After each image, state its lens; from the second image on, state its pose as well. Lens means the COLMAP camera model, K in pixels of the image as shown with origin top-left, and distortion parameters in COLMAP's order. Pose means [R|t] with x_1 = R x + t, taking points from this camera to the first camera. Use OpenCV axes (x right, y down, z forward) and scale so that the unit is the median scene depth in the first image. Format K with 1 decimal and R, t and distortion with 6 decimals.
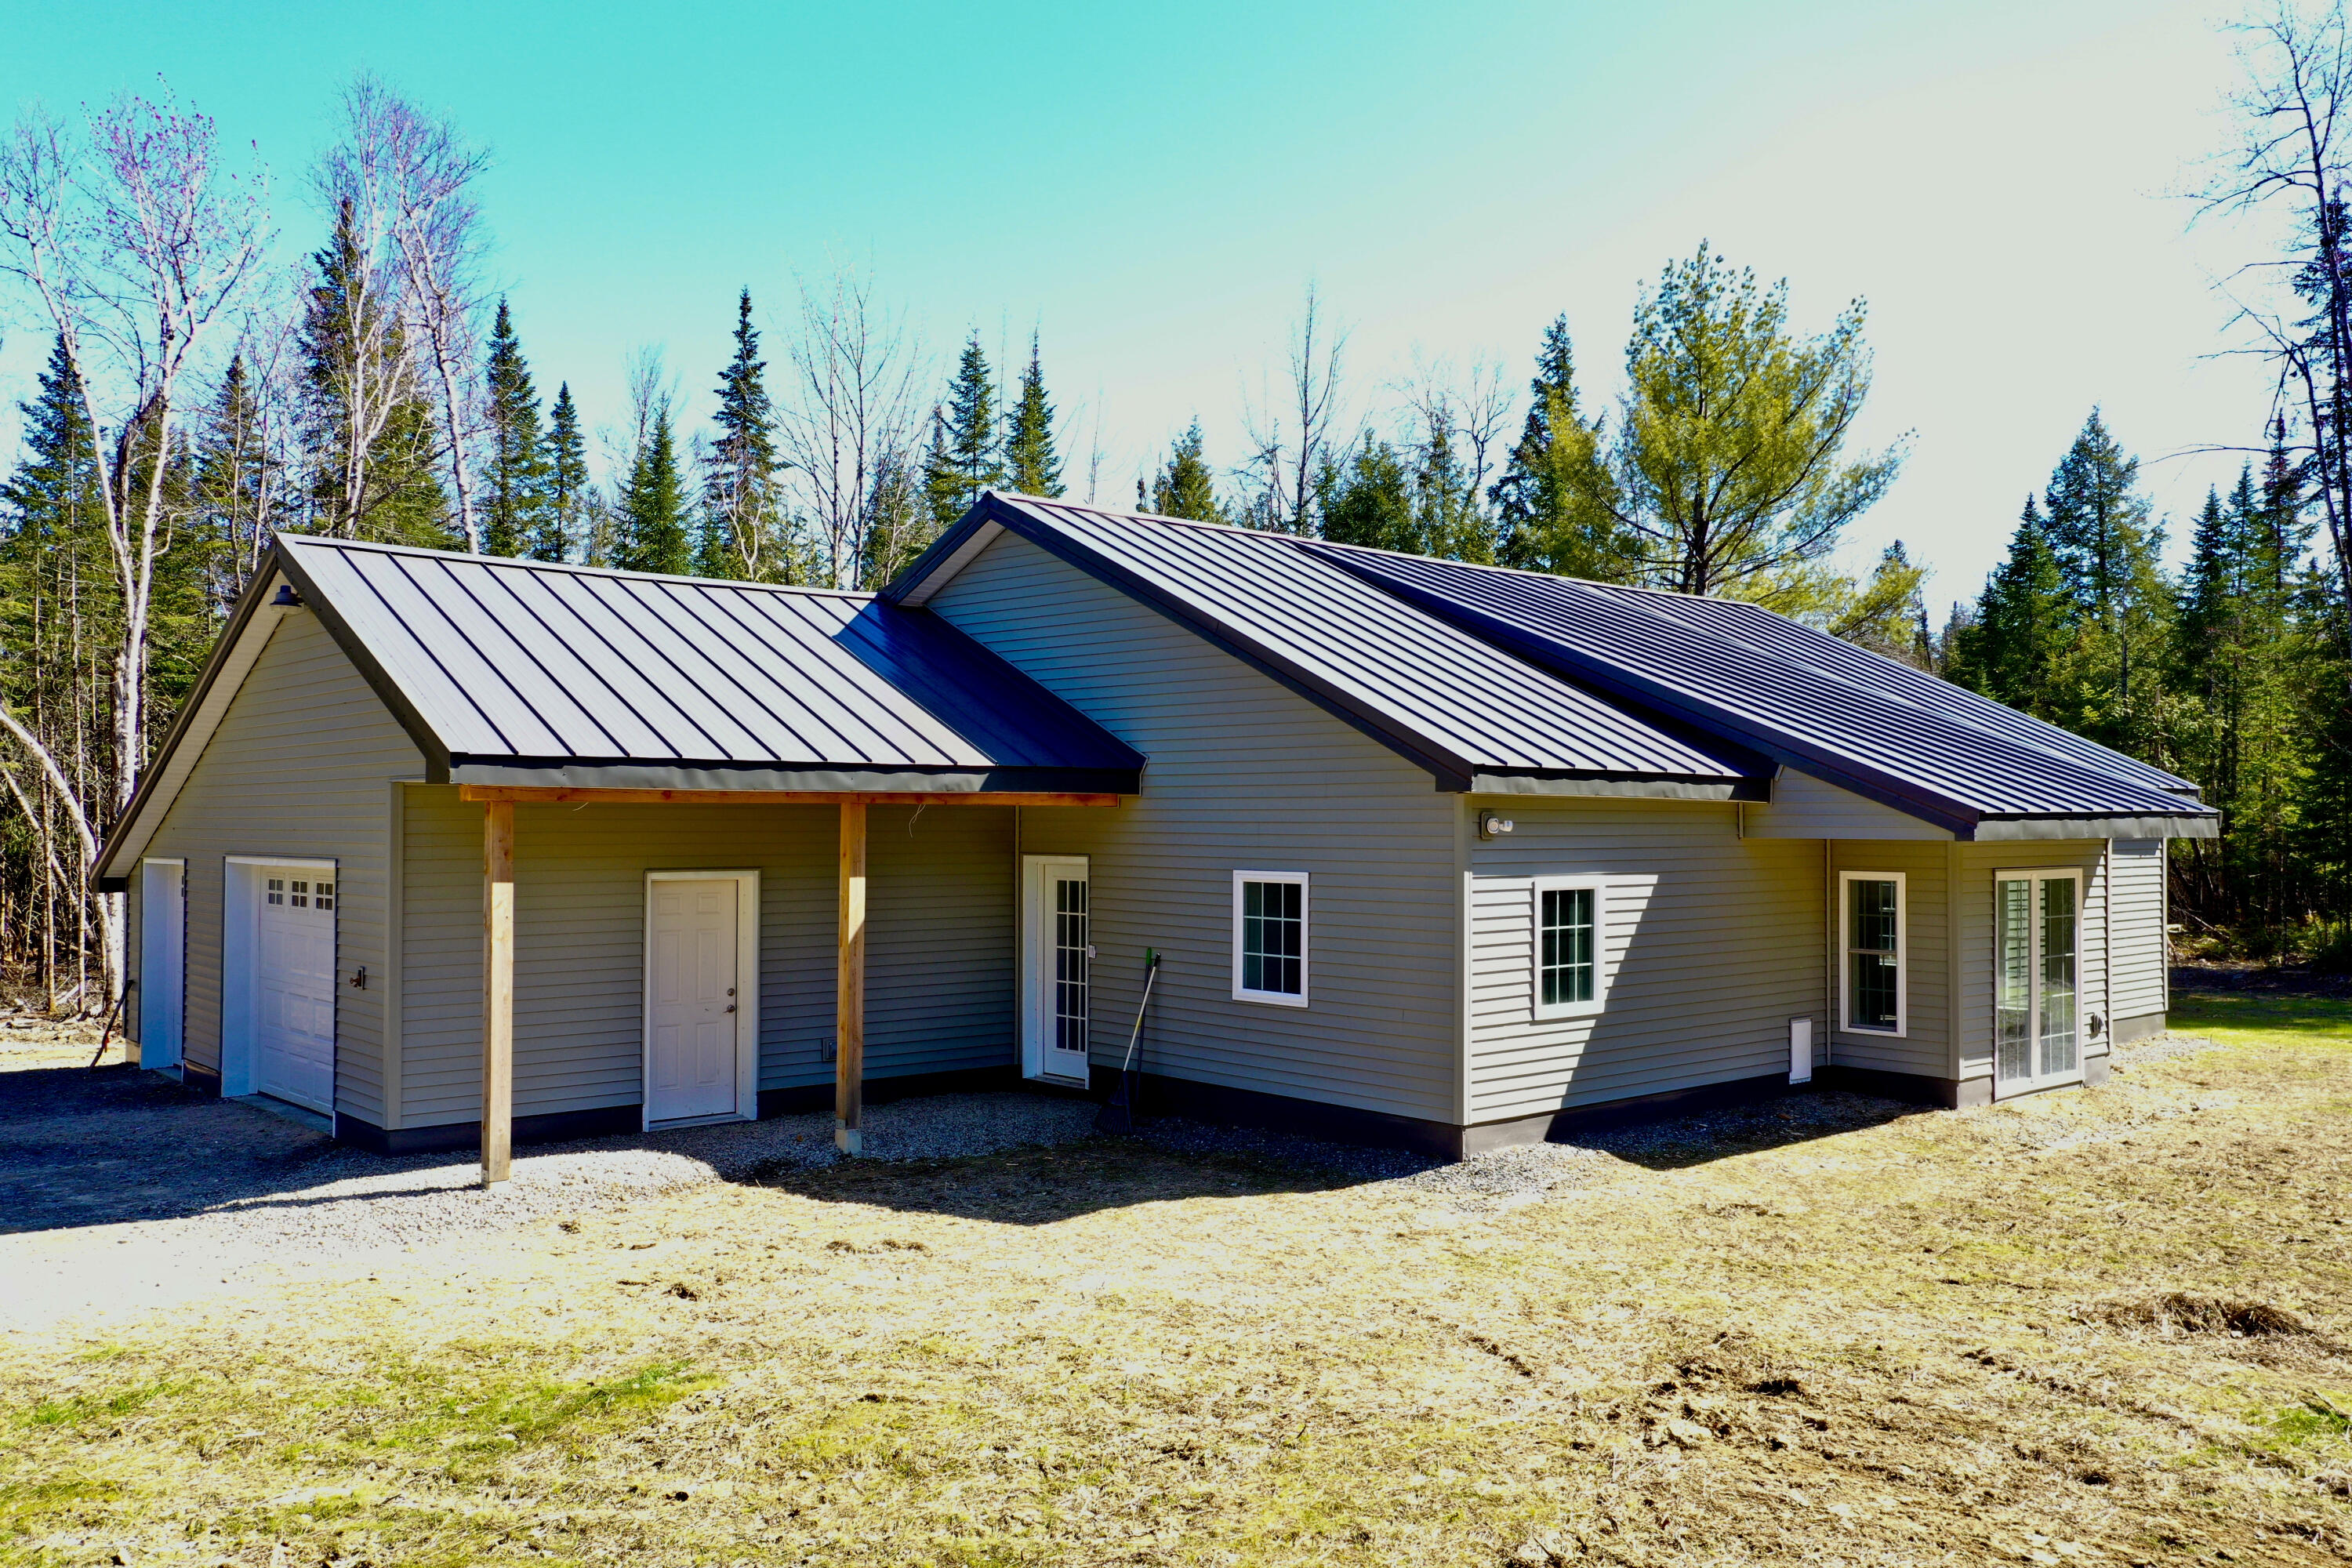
lens RADIAL K [[1854.9, 0, 1173.5], [0, 1854.9, 788.9], [0, 0, 1]] dist [0.014020, 0.000545]
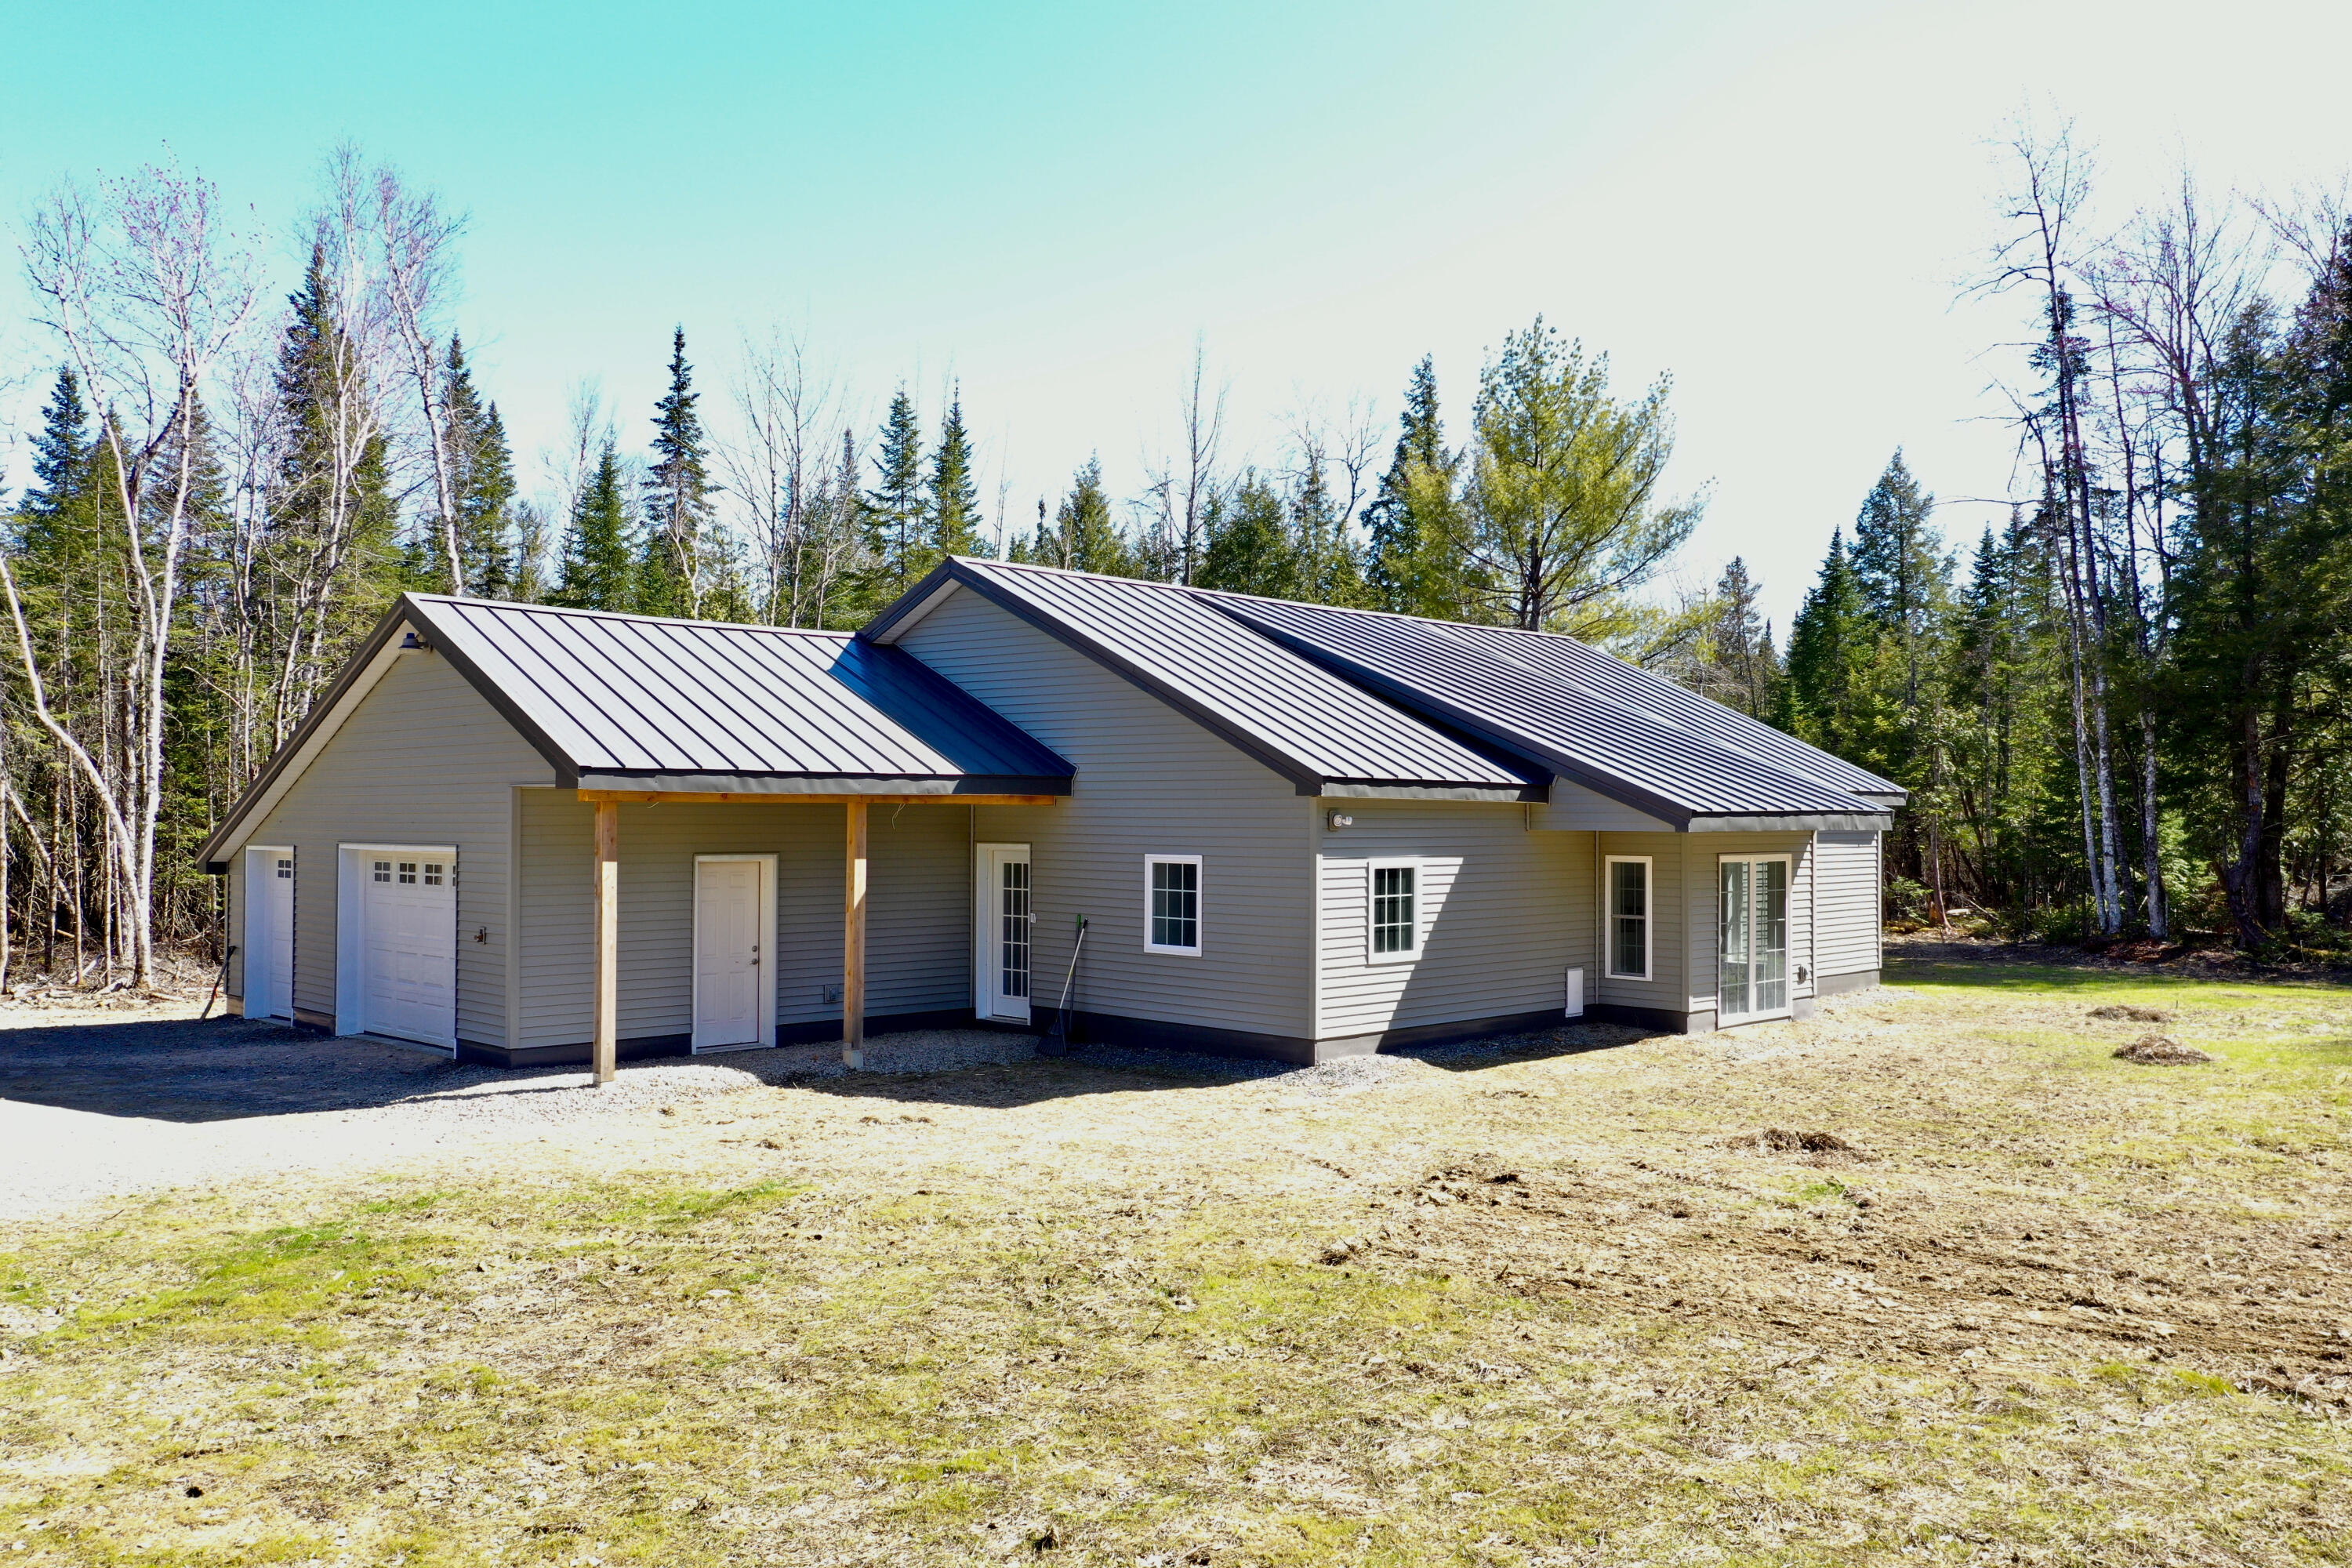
lens RADIAL K [[1854.9, 0, 1172.5], [0, 1854.9, 787.1], [0, 0, 1]] dist [0.014020, 0.000545]
pose [[0.998077, 0.002281, 0.061948, -0.028367], [-0.002401, 0.999995, 0.001875, -0.005939], [-0.061944, -0.002020, 0.998078, -0.297989]]
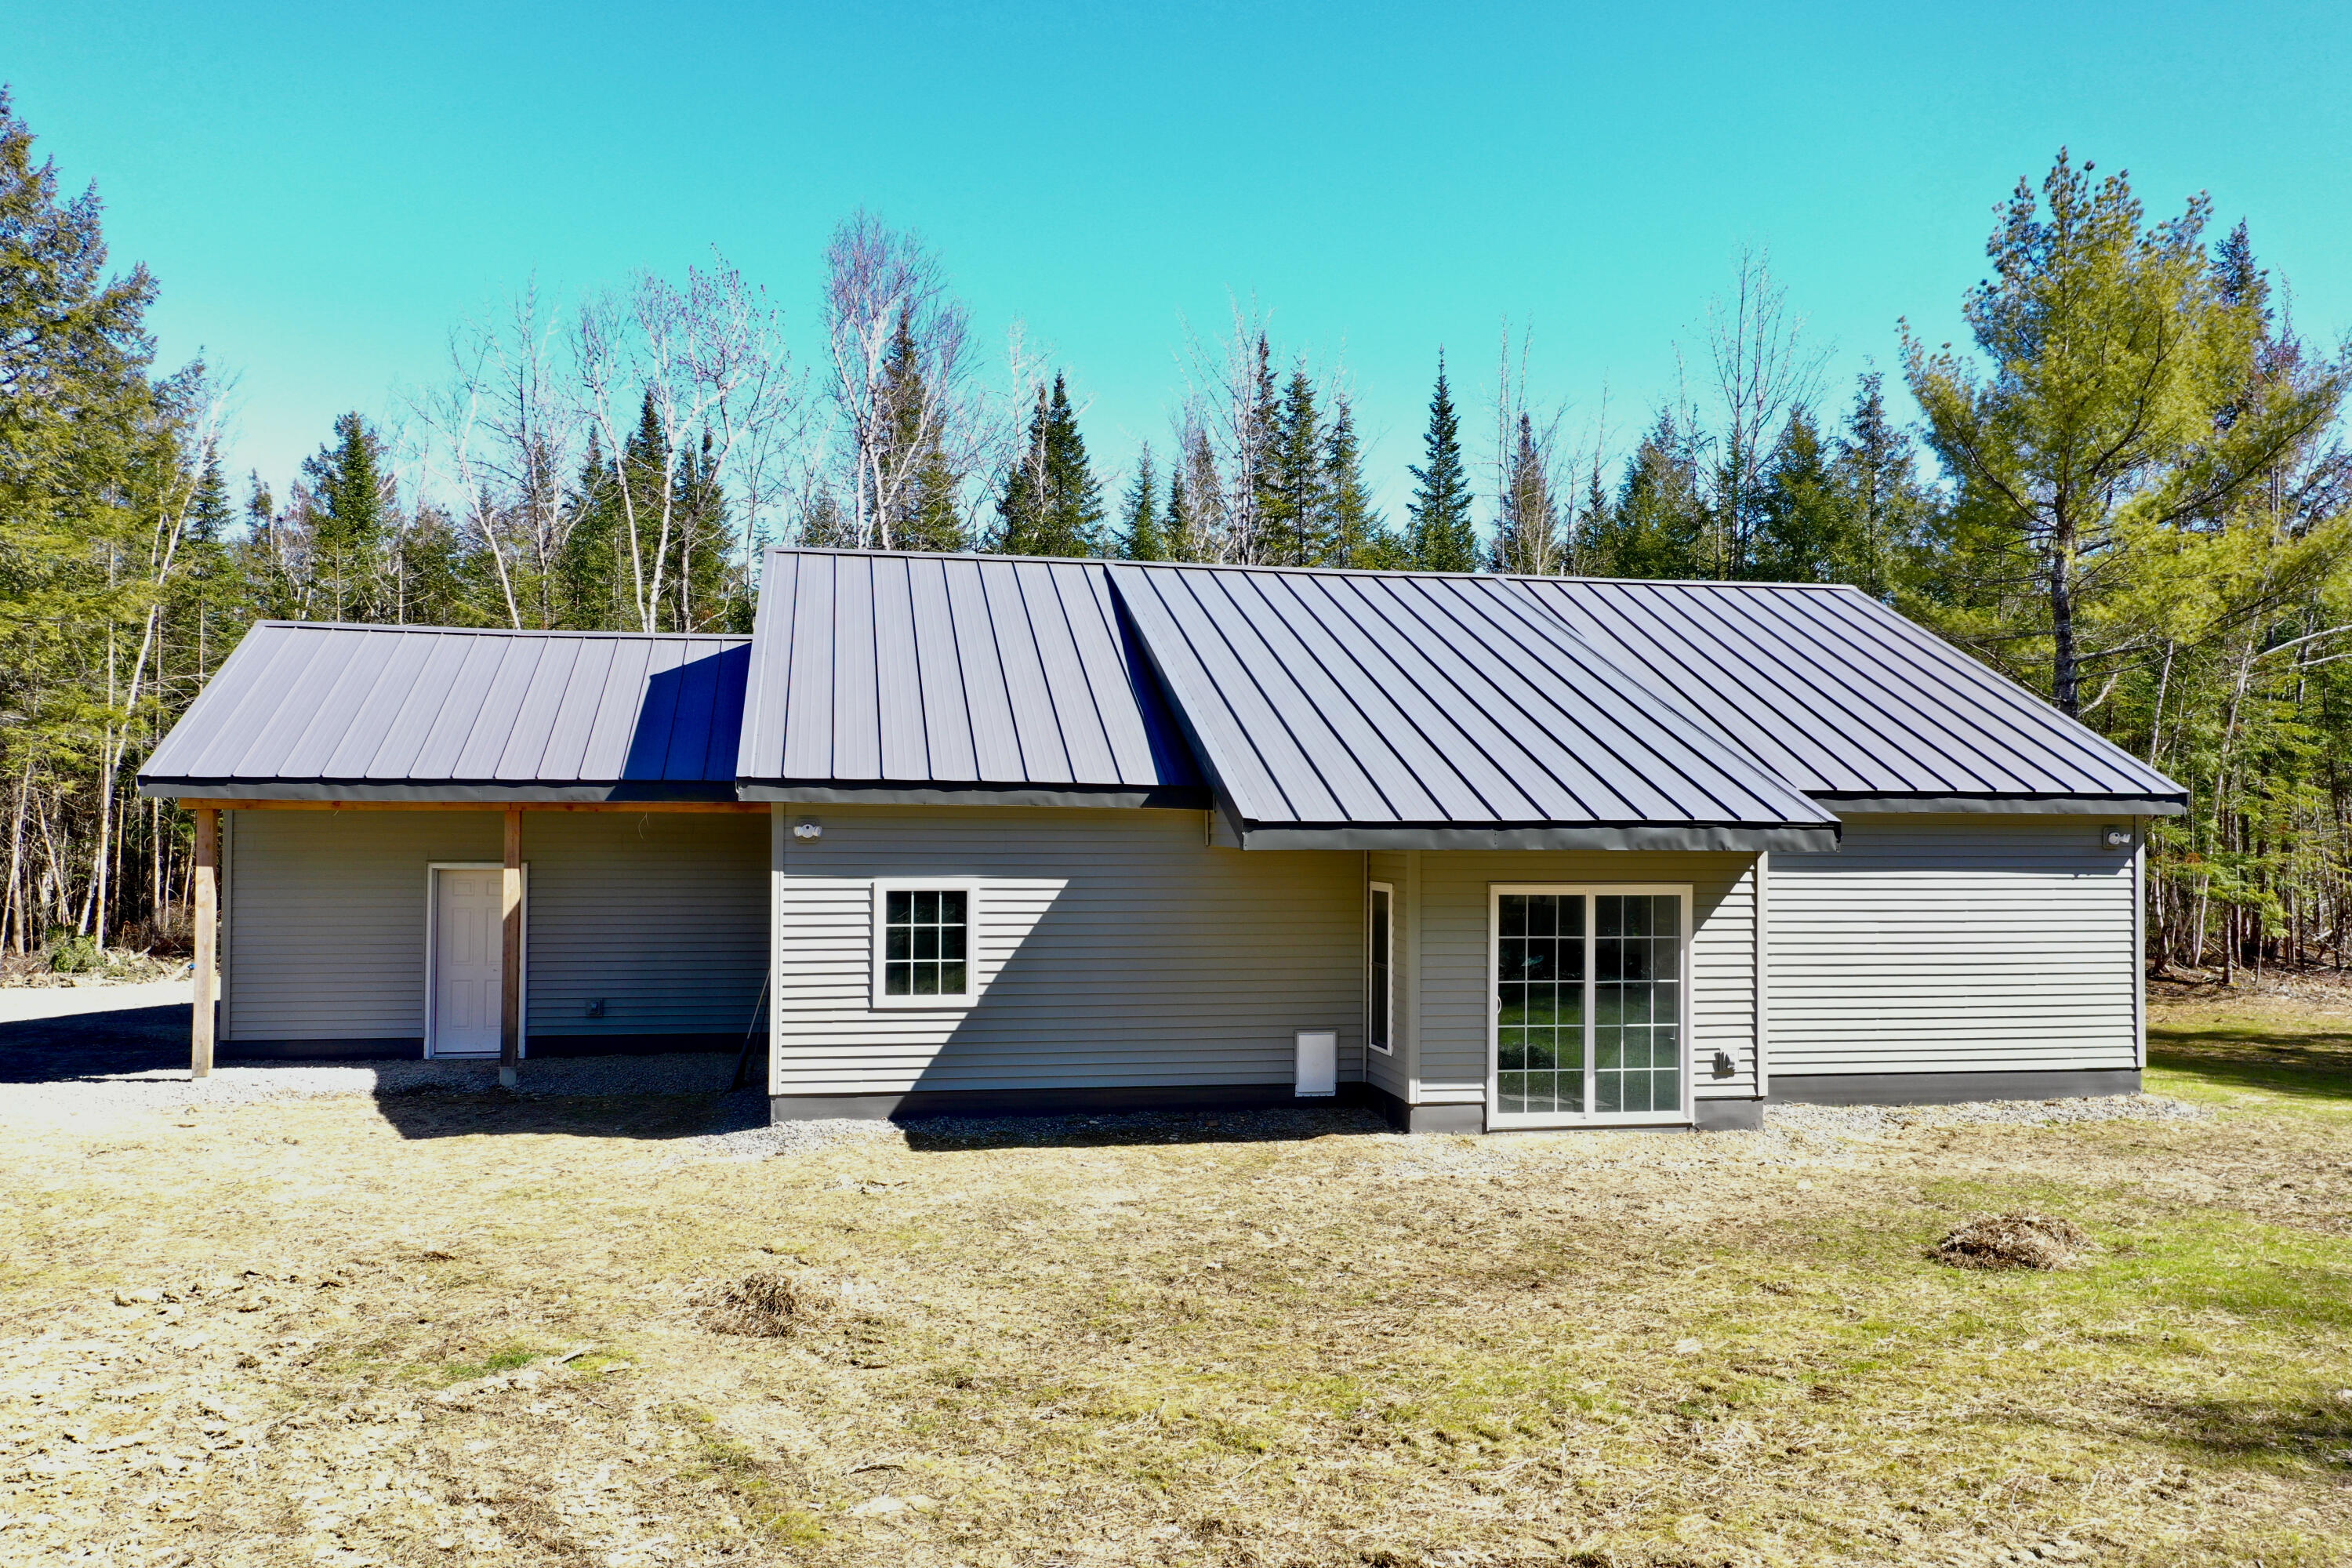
lens RADIAL K [[1854.9, 0, 1172.6], [0, 1854.9, 792.4], [0, 0, 1]] dist [0.014020, 0.000545]
pose [[0.861016, -0.004525, -0.508558, 0.789465], [0.003837, 0.999990, -0.002401, -0.000101], [0.508563, 0.000116, 0.861024, 0.121960]]
